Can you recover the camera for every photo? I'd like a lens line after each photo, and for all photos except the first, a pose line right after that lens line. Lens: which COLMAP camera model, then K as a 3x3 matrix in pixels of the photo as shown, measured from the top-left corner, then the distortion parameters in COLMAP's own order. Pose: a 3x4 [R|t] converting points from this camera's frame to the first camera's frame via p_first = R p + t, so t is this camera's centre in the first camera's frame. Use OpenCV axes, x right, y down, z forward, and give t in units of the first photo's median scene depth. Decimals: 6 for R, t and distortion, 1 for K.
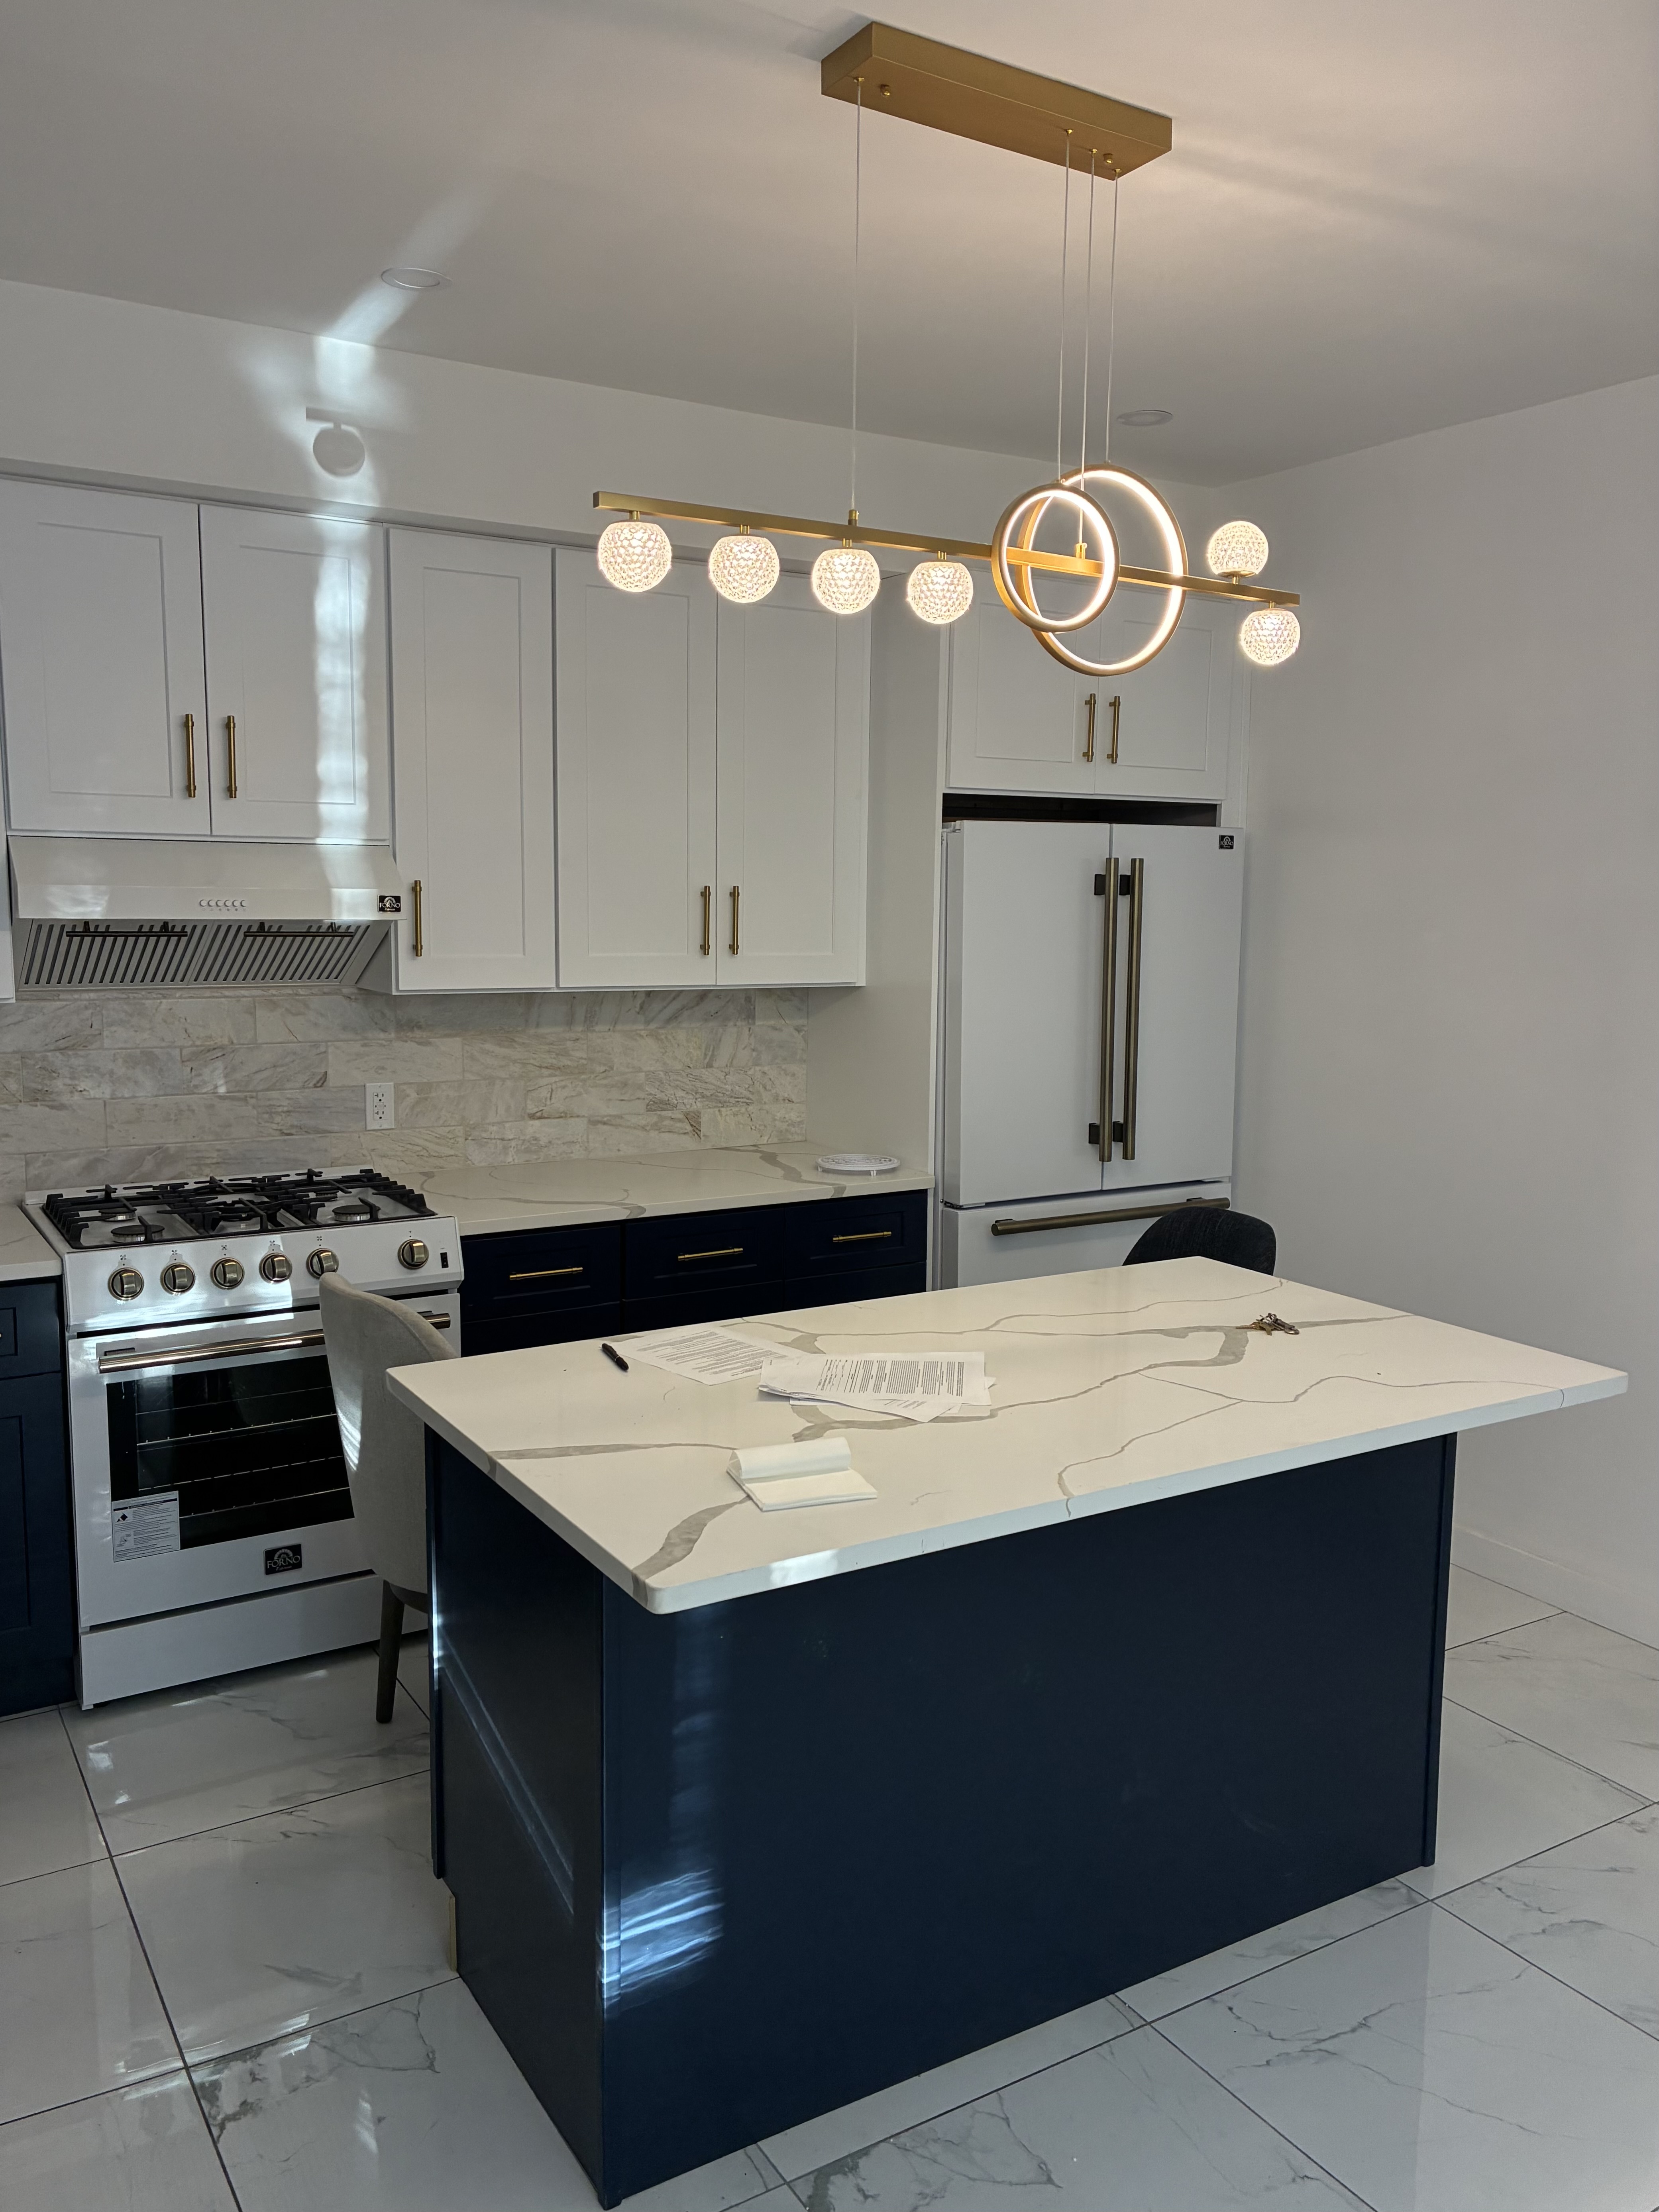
lens RADIAL K [[1728.7, 0, 829.3], [0, 1728.7, 1104.0], [0, 0, 1]] dist [0.083045, -0.001509]
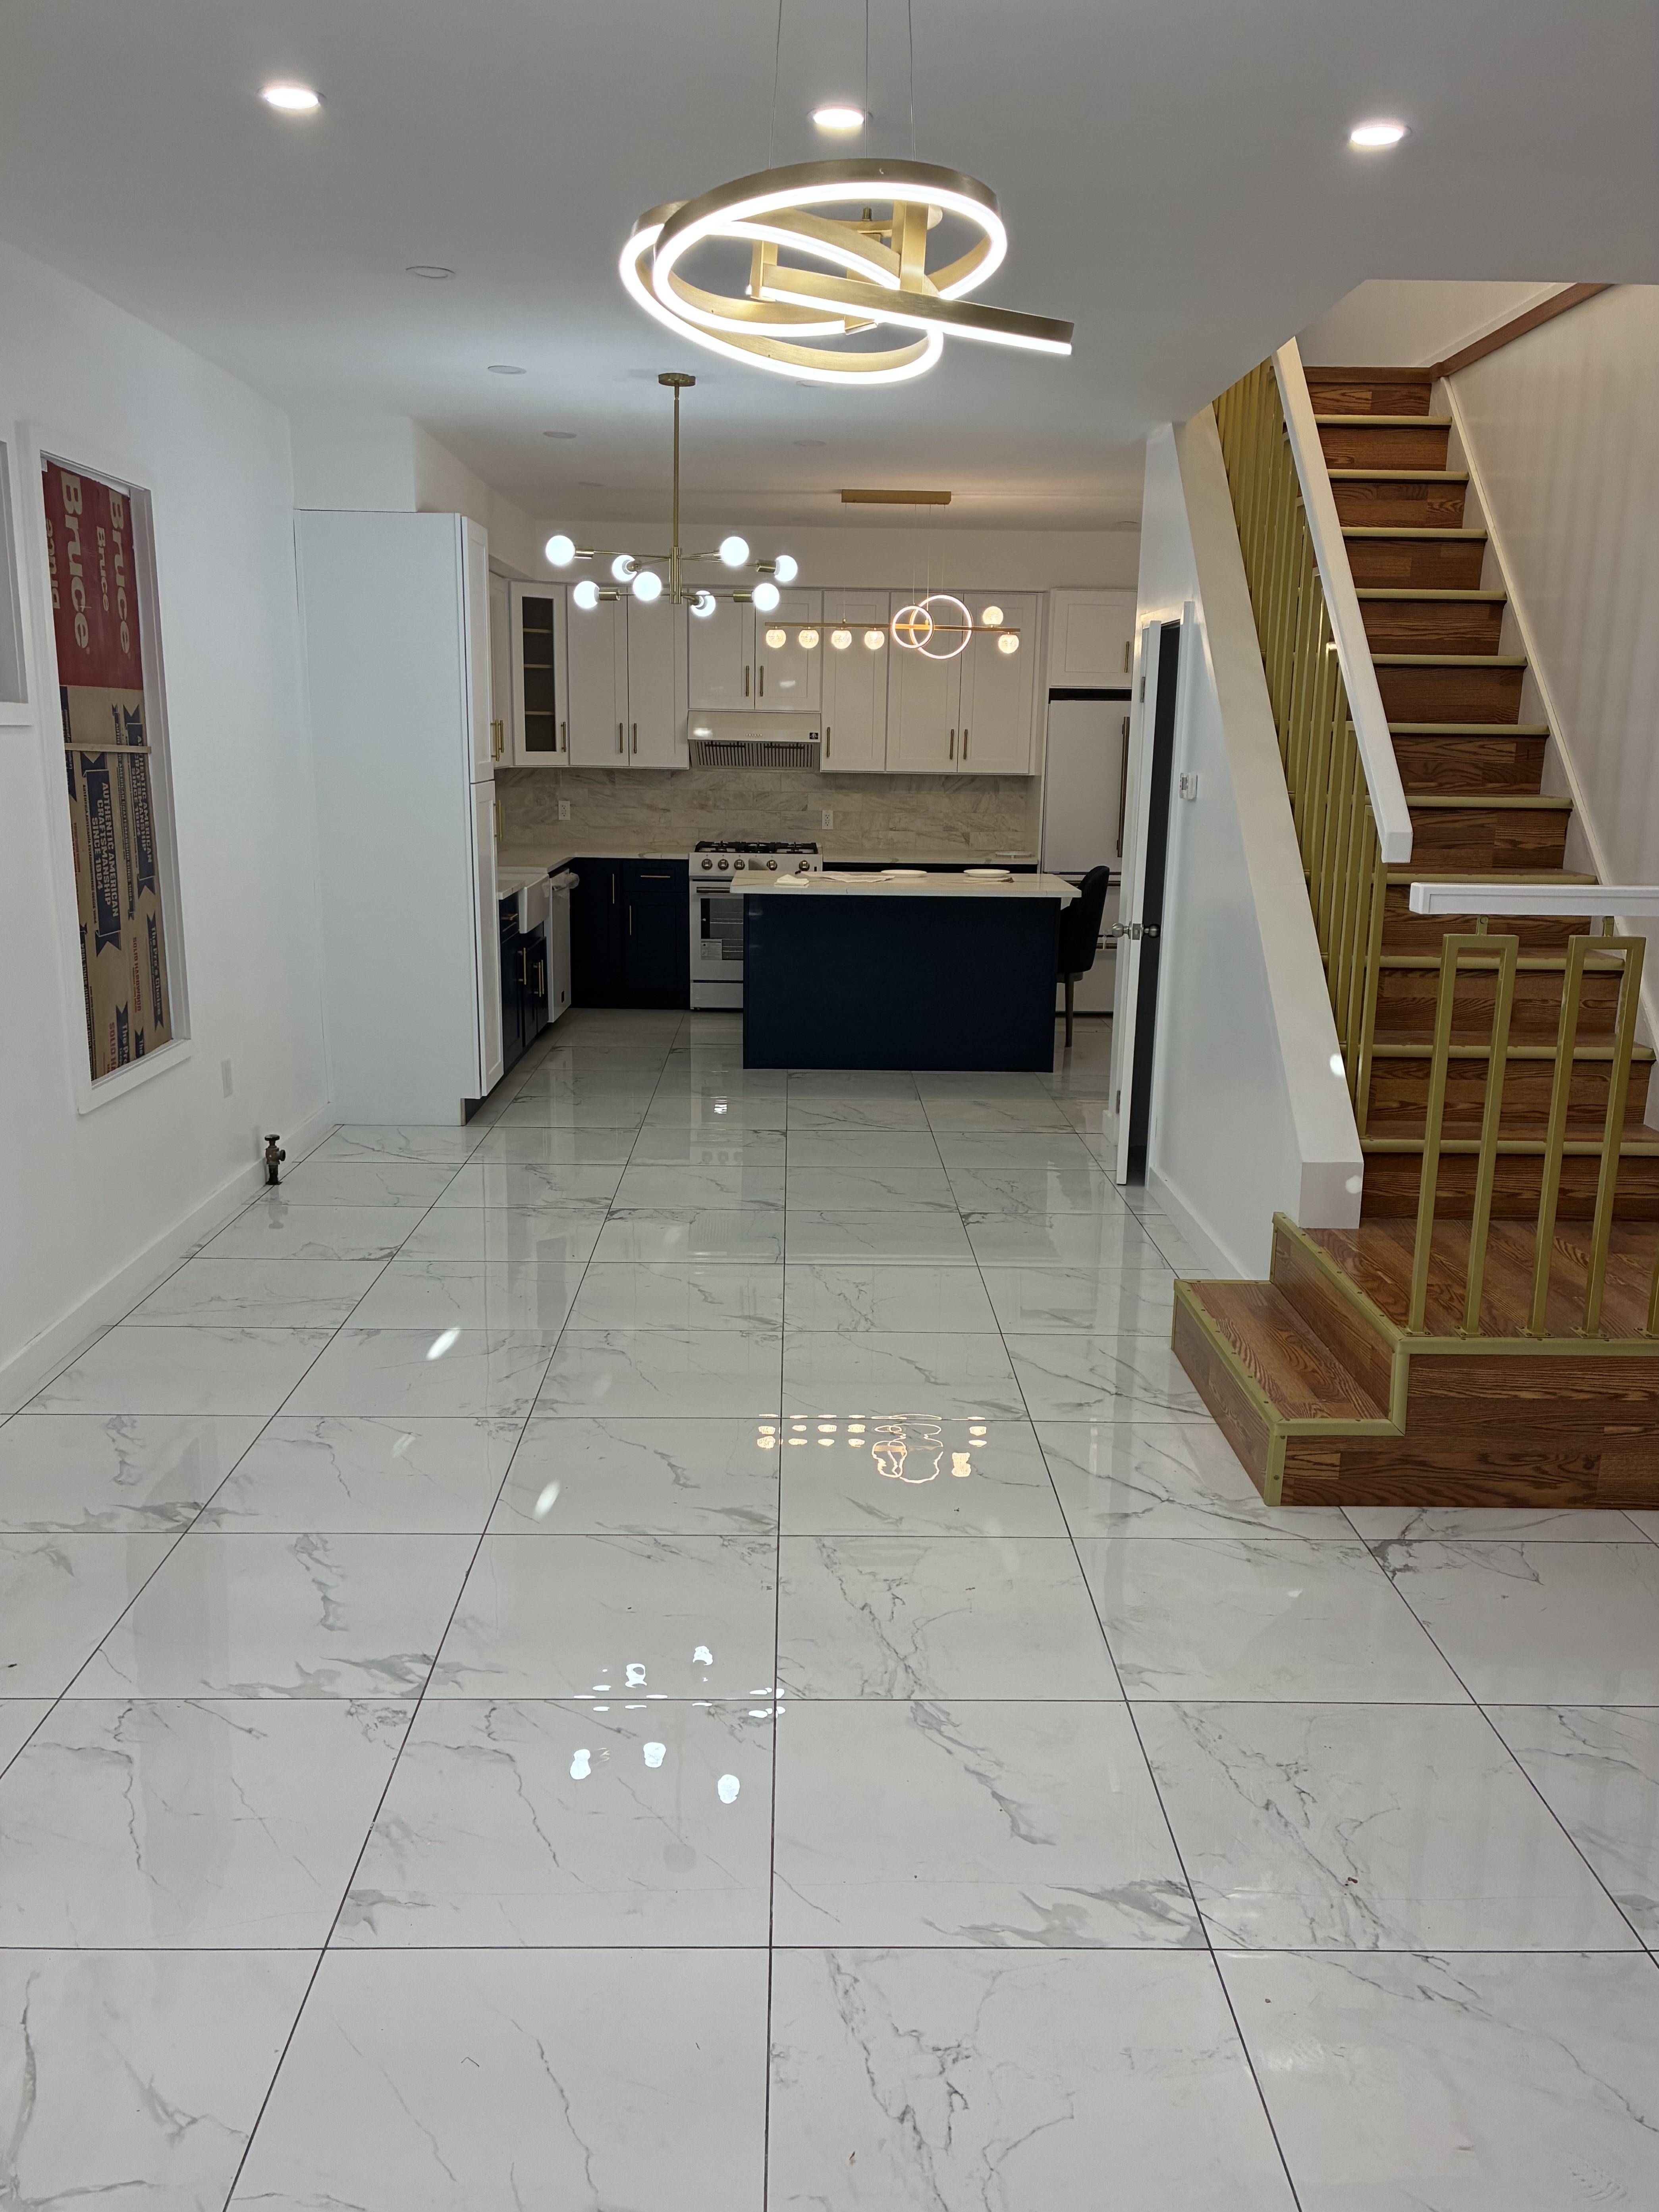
lens RADIAL K [[1728.7, 0, 830.7], [0, 1728.7, 1105.7], [0, 0, 1]] dist [0.083045, -0.001509]
pose [[0.864944, 0.111323, -0.489366, 1.078739], [-0.069890, 0.992305, 0.102204, 0.164588], [0.496978, -0.054199, 0.866069, -1.247928]]
